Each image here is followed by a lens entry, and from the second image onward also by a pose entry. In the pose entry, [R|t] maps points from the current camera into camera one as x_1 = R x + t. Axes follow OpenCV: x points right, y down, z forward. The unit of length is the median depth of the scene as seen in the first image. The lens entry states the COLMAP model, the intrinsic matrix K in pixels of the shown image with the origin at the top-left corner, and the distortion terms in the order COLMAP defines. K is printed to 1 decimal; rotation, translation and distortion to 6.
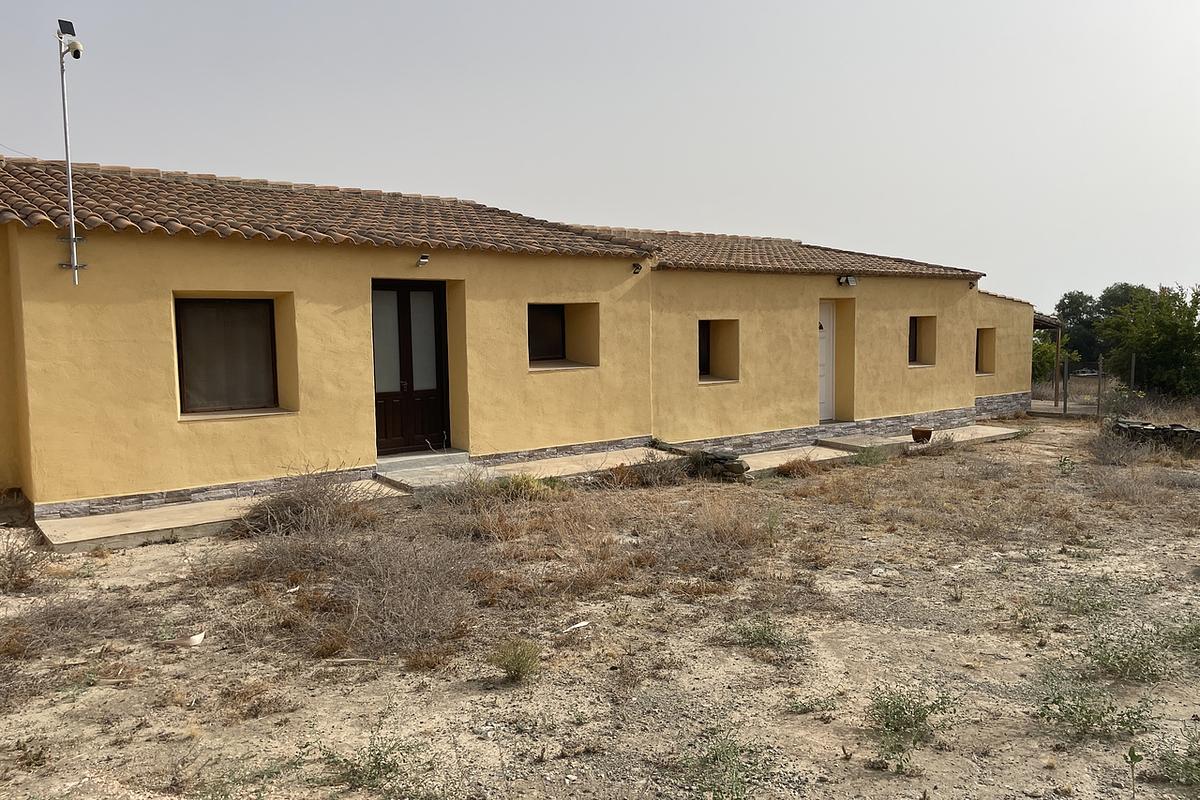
lens RADIAL K [[929.5, 0, 600.0], [0, 929.5, 400.0], [0, 0, 1]] dist [0.089966, -0.002160]
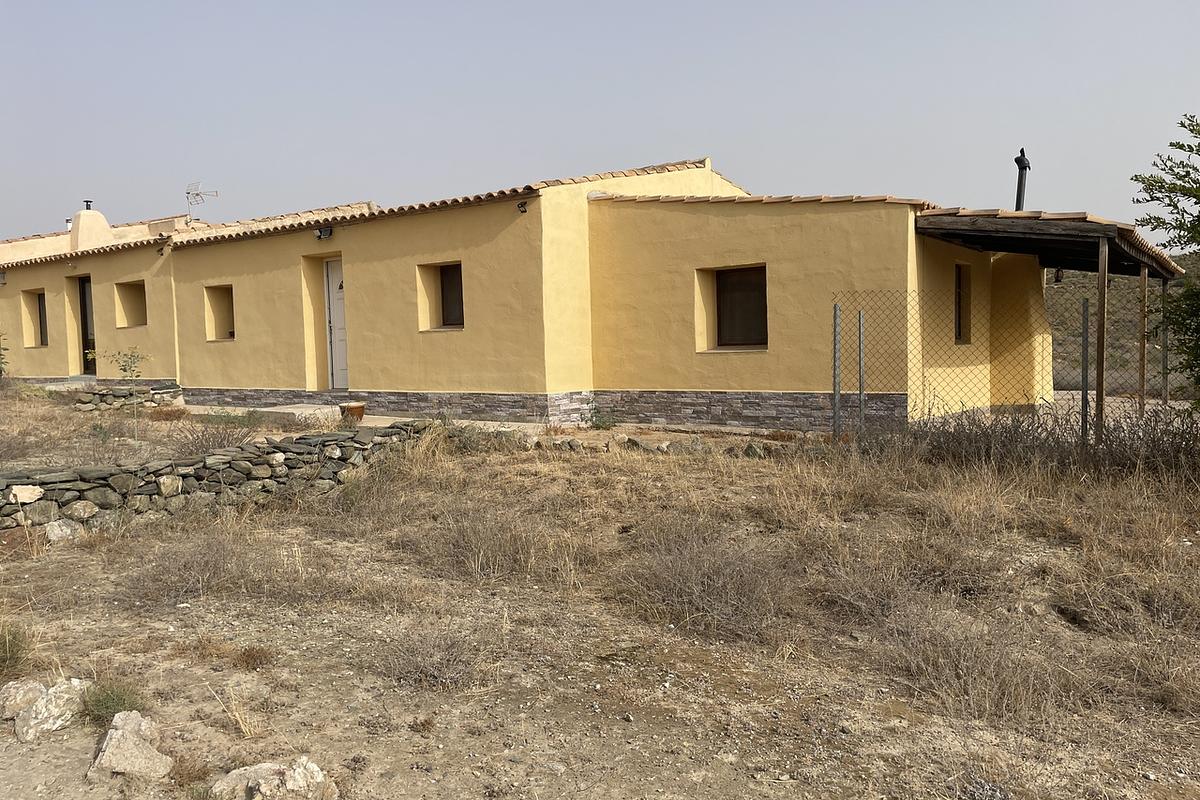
lens RADIAL K [[904.1, 0, 592.4], [0, 904.1, 397.0], [0, 0, 1]] dist [0.101410, -0.128590]
pose [[0.234154, 0.062805, -0.970169, 1.340823], [-0.057125, 0.997076, 0.050759, -0.032780], [0.970520, 0.043535, 0.237057, 1.181184]]
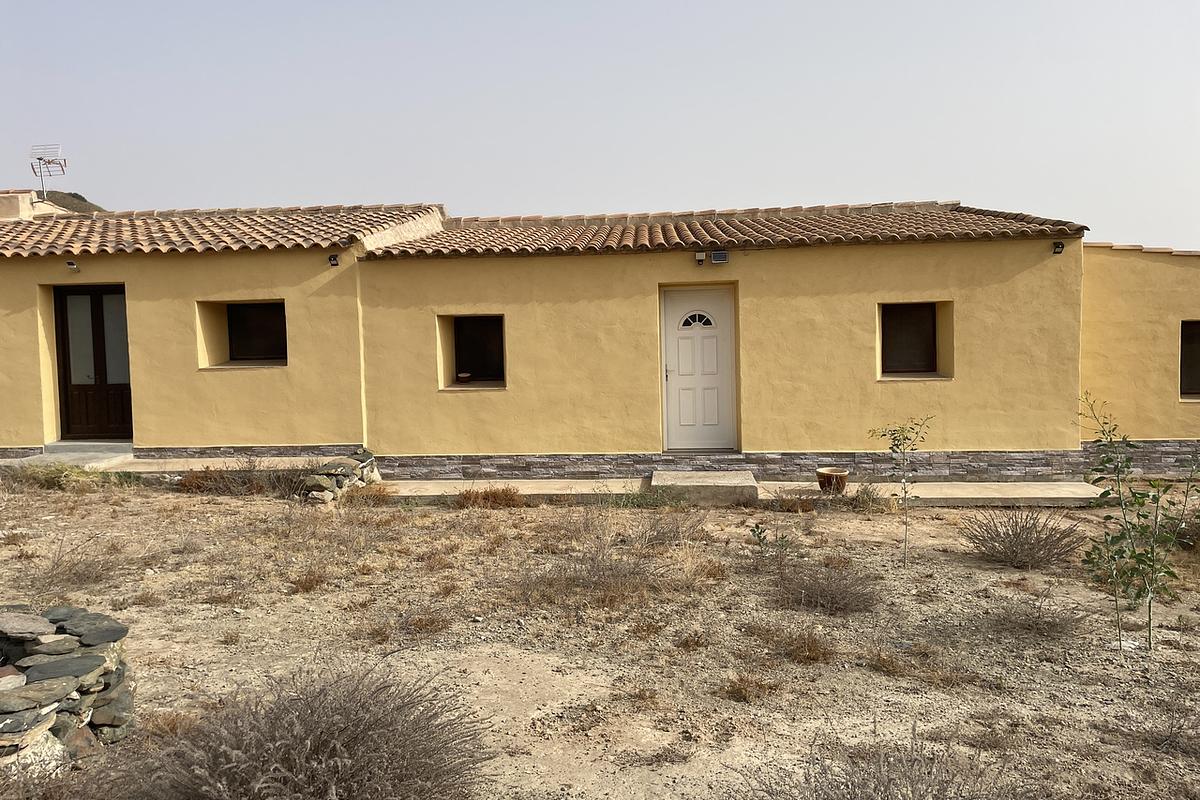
lens RADIAL K [[904.1, 0, 592.4], [0, 904.1, 397.0], [0, 0, 1]] dist [0.101410, -0.128590]
pose [[0.717157, 0.035468, -0.696009, 0.775521], [-0.045437, 0.998959, 0.004089, -0.020293], [0.695429, 0.028692, 0.718021, 0.489082]]
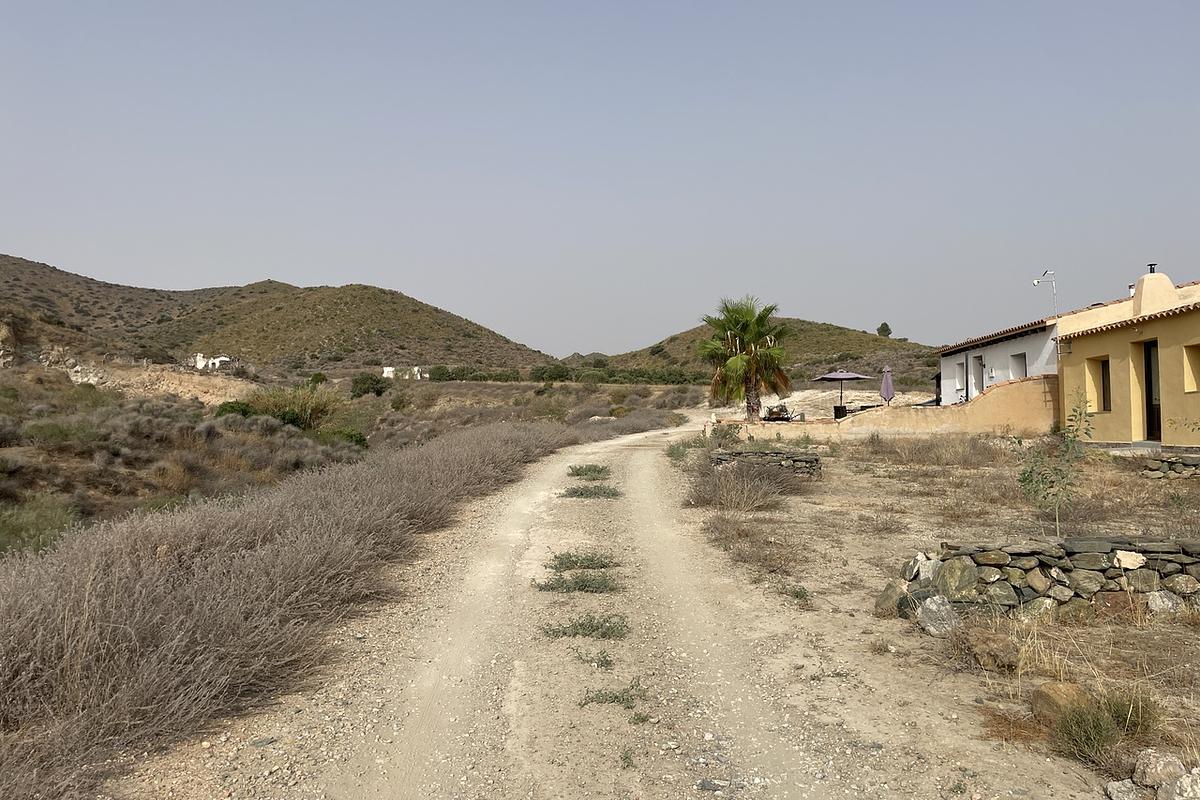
lens RADIAL K [[904.1, 0, 592.4], [0, 904.1, 397.0], [0, 0, 1]] dist [0.101410, -0.128590]
pose [[-0.714712, -0.000596, -0.699418, 1.350819], [-0.031968, 0.998982, 0.031816, -0.033610], [0.698688, 0.045099, -0.714004, 1.162204]]
